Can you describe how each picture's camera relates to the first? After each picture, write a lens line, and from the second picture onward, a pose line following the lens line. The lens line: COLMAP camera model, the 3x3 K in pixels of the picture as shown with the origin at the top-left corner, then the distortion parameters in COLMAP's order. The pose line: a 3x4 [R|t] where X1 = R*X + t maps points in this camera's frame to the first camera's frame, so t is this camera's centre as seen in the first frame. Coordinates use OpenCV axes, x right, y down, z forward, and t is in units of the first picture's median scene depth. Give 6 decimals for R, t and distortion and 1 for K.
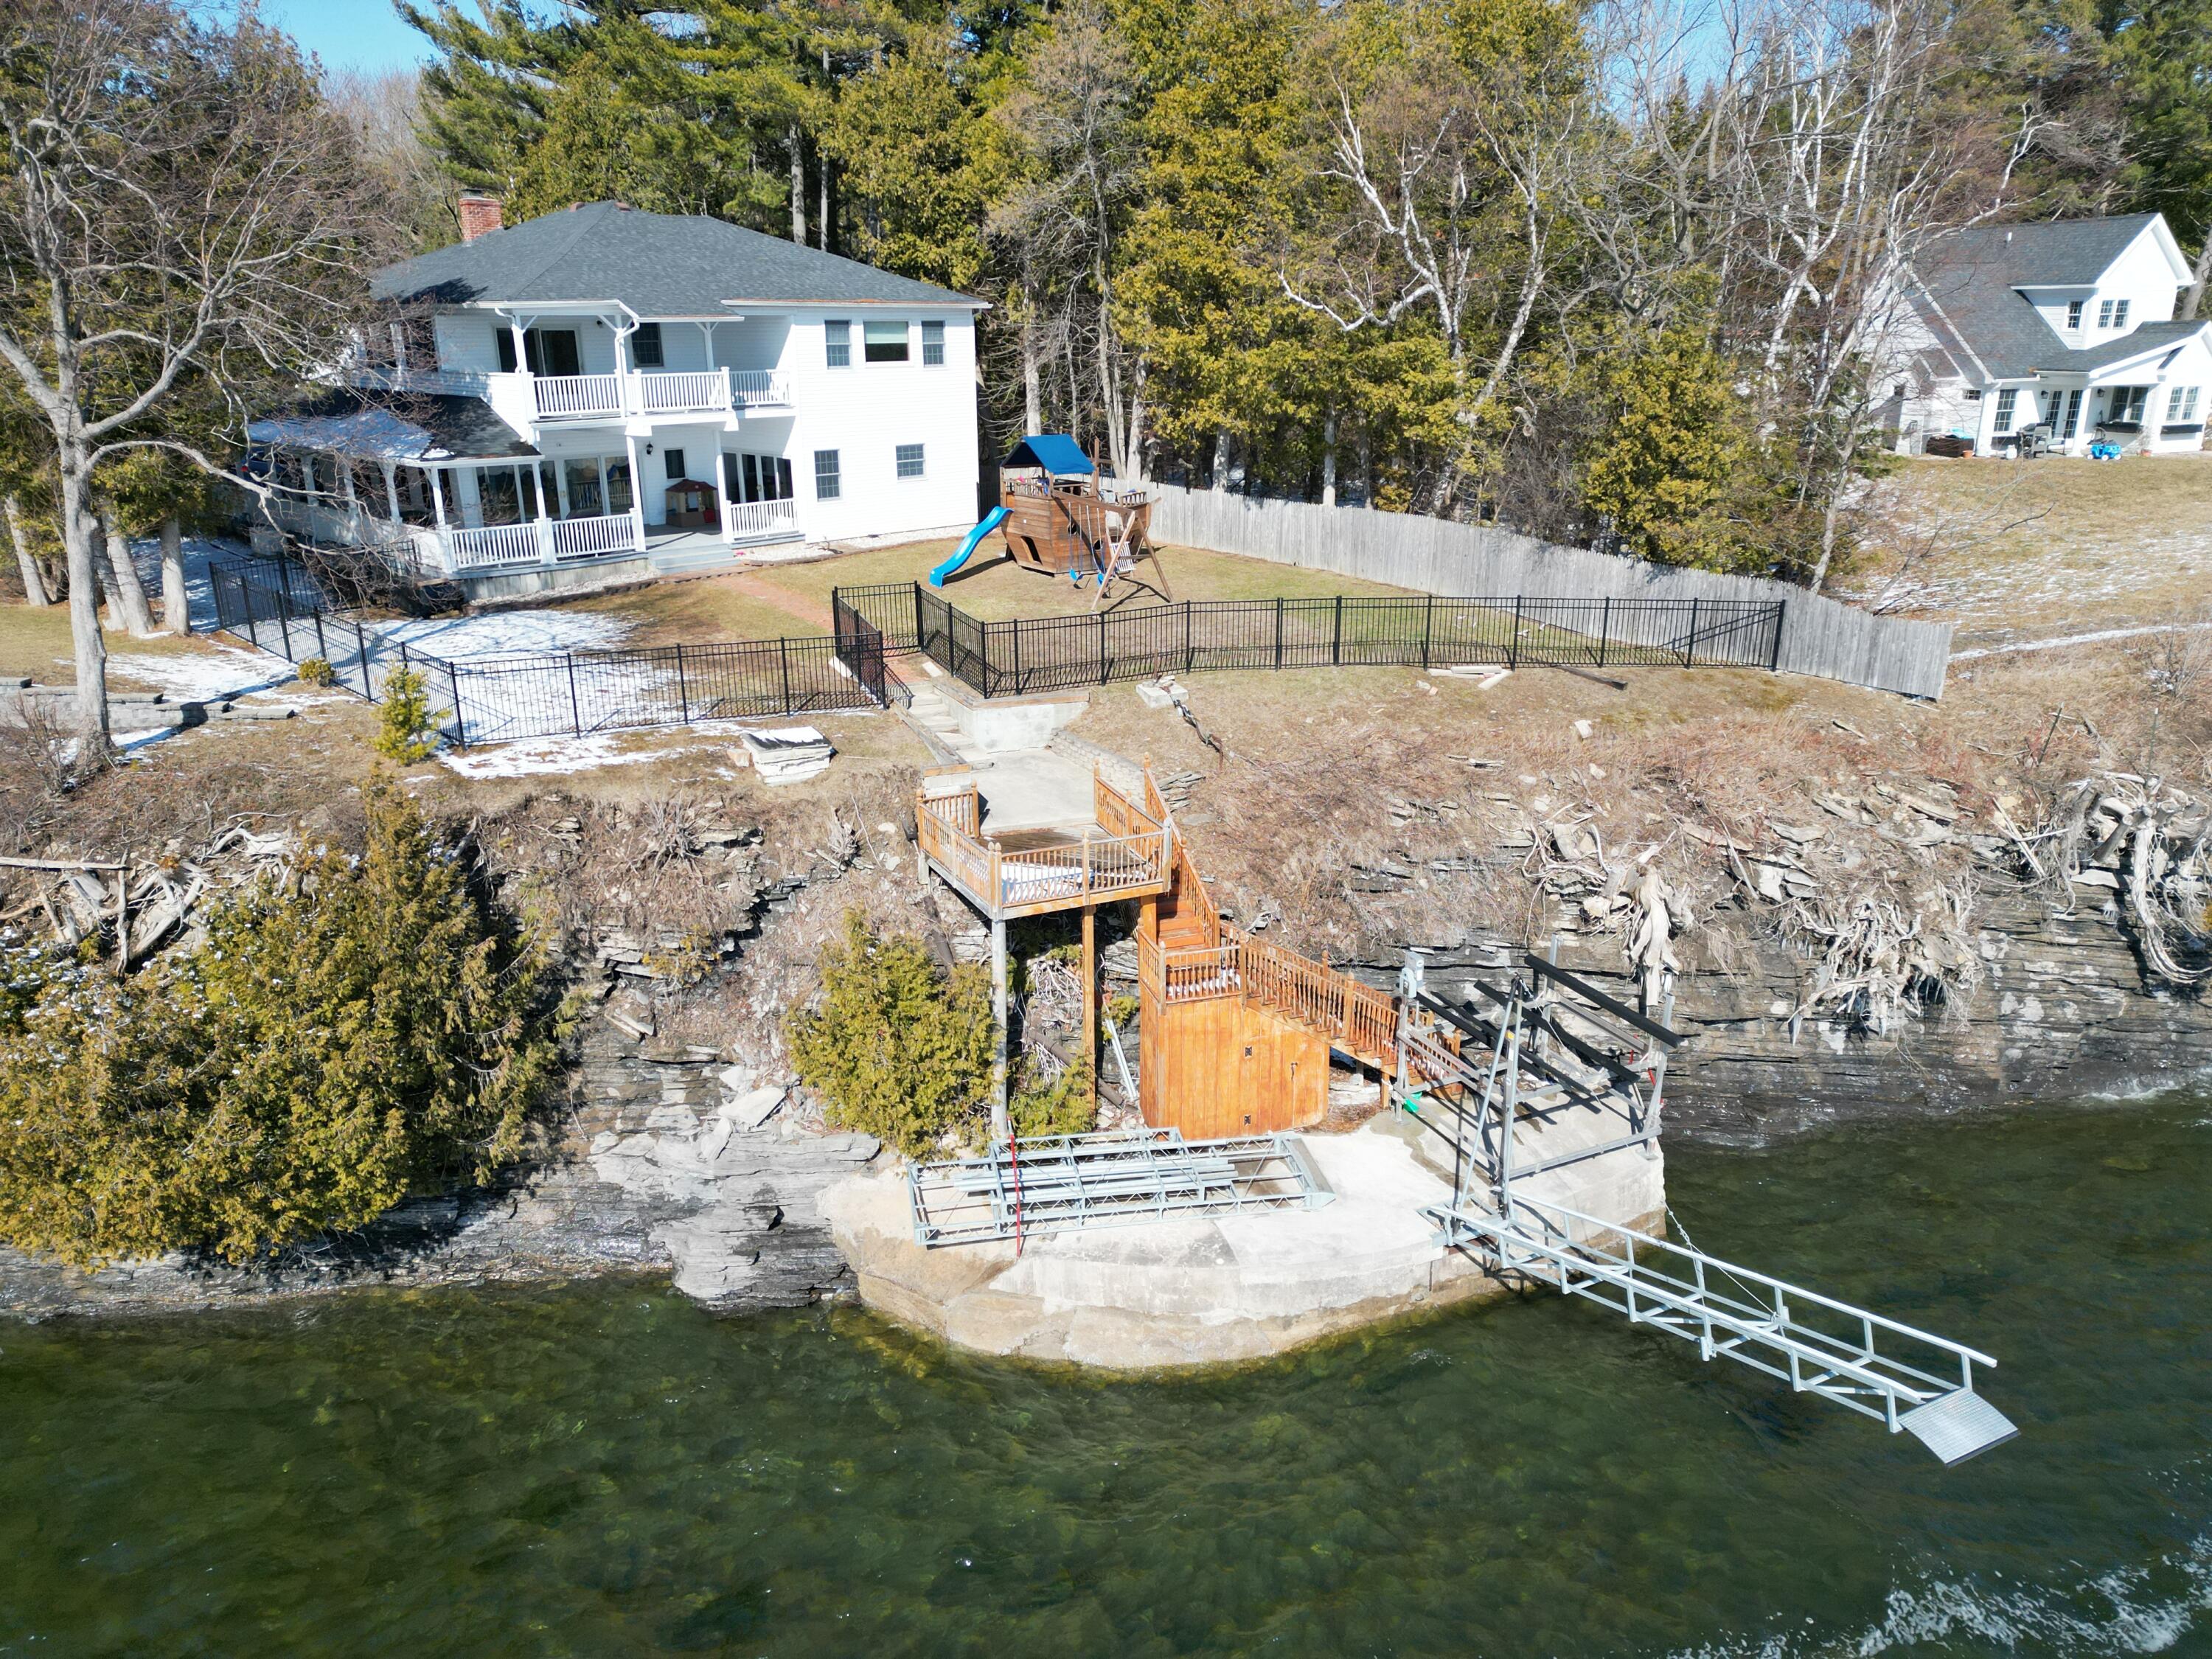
lens RADIAL K [[1525.8, 0, 1100.1], [0, 1525.8, 825.3], [0, 0, 1]] dist [0.070472, -0.055191]
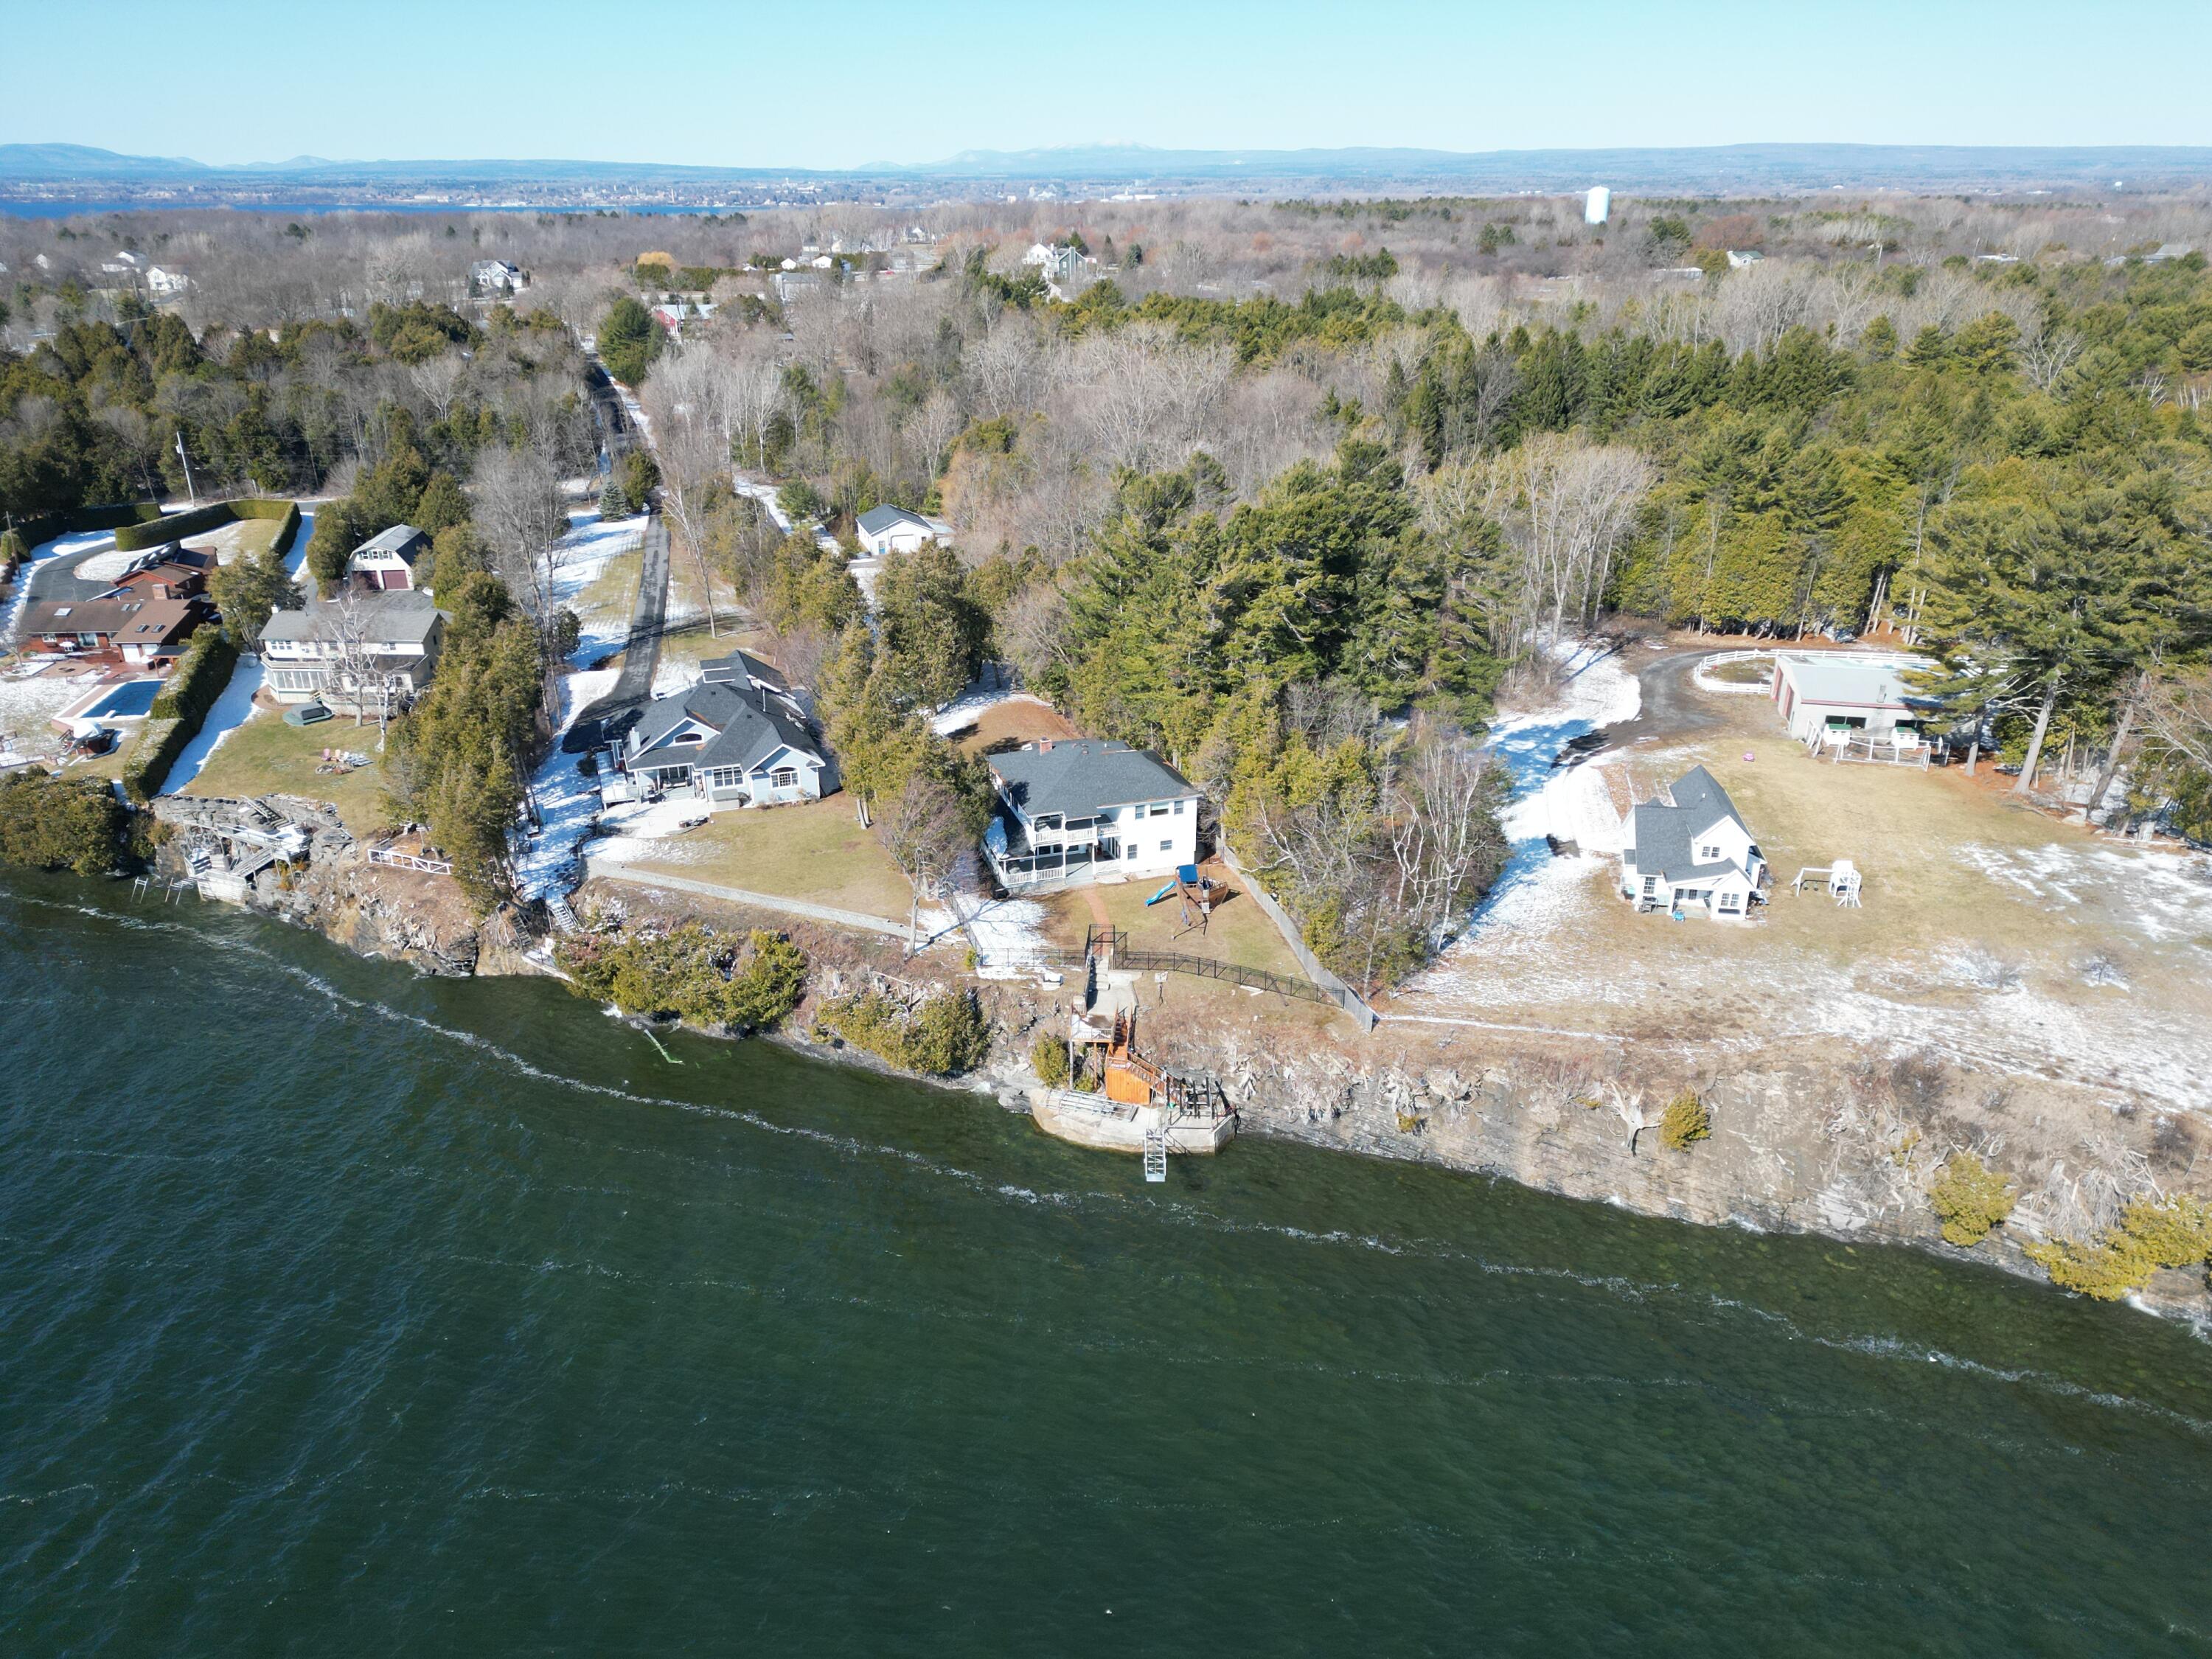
lens RADIAL K [[1525.8, 0, 1098.6], [0, 1525.8, 826.6], [0, 0, 1]] dist [0.070472, -0.055191]
pose [[0.886164, 0.181954, -0.426154, 1.413387], [-0.148605, 0.982696, 0.110564, -0.834896], [0.438897, -0.034649, 0.897869, -2.323506]]
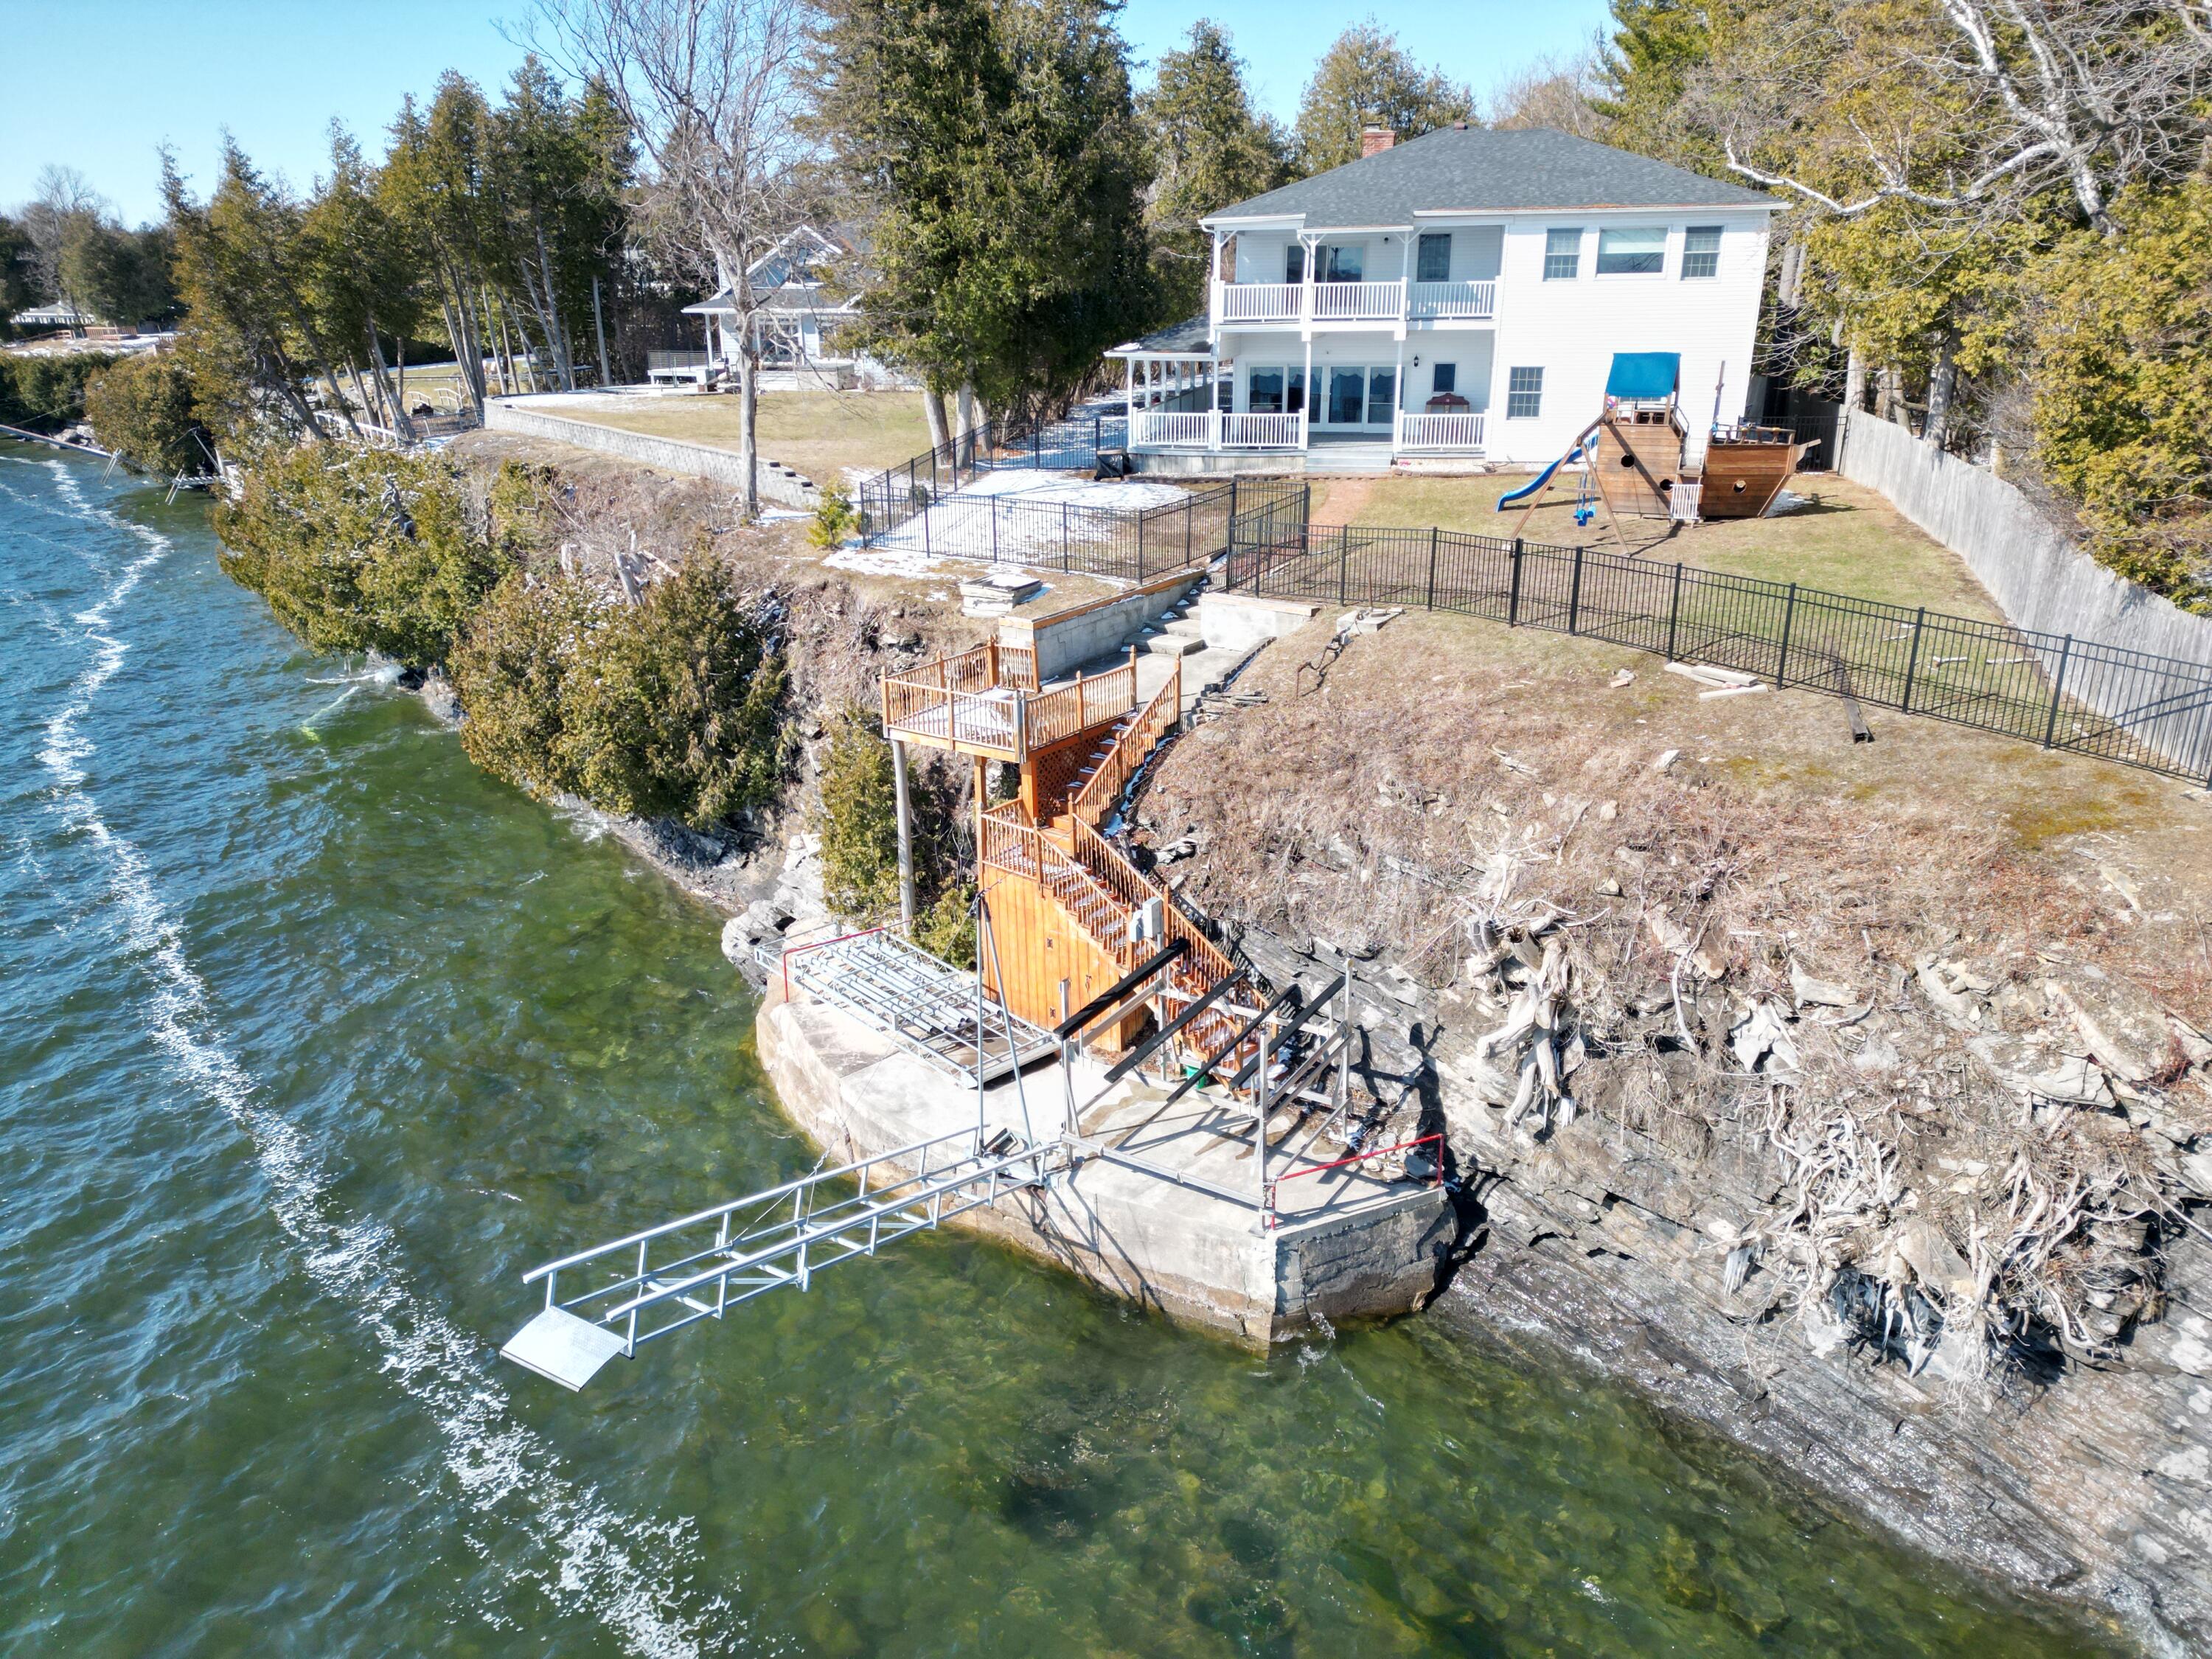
lens RADIAL K [[1525.8, 0, 1108.8], [0, 1525.8, 827.6], [0, 0, 1]] dist [0.070472, -0.055191]
pose [[0.535295, 0.282981, -0.795852, 0.750699], [-0.263496, 0.951136, 0.160967, -0.079655], [0.802514, 0.123539, 0.583703, 0.370738]]
